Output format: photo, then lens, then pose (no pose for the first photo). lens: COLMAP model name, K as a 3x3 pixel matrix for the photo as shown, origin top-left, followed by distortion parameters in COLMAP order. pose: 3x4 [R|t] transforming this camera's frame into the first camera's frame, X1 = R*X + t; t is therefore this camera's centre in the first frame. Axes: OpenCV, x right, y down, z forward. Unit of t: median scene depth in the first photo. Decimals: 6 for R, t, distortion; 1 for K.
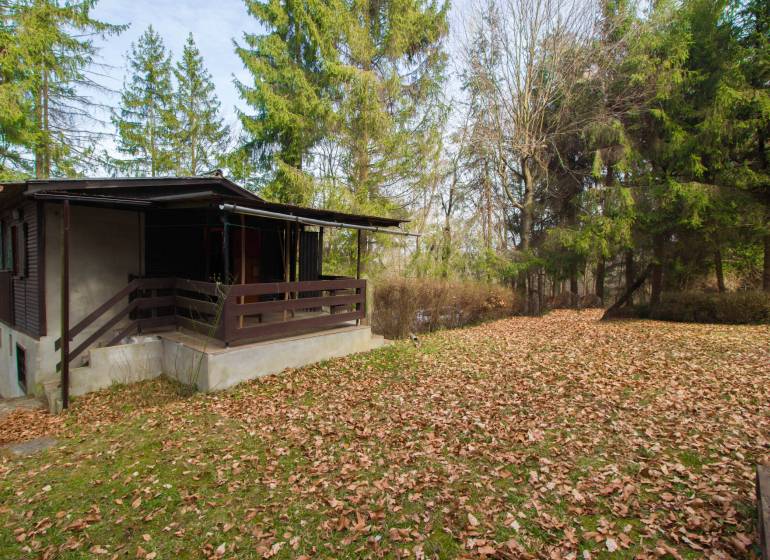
lens RADIAL K [[419.8, 0, 385.0], [0, 419.8, 280.0], [0, 0, 1]] dist [-0.021356, -0.001806]
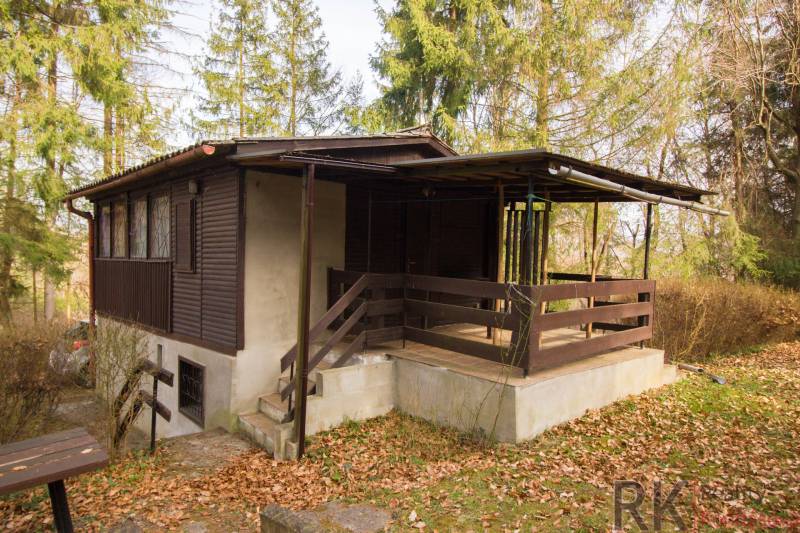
lens RADIAL K [[567.0, 0, 400.0], [0, 567.0, 266.5], [0, 0, 1]] dist [0.000809, 0.000331]
pose [[0.985811, 0.012553, -0.167392, -0.124543], [-0.015948, 0.999693, -0.018955, 0.000433], [0.167102, 0.021356, 0.985708, 0.014234]]
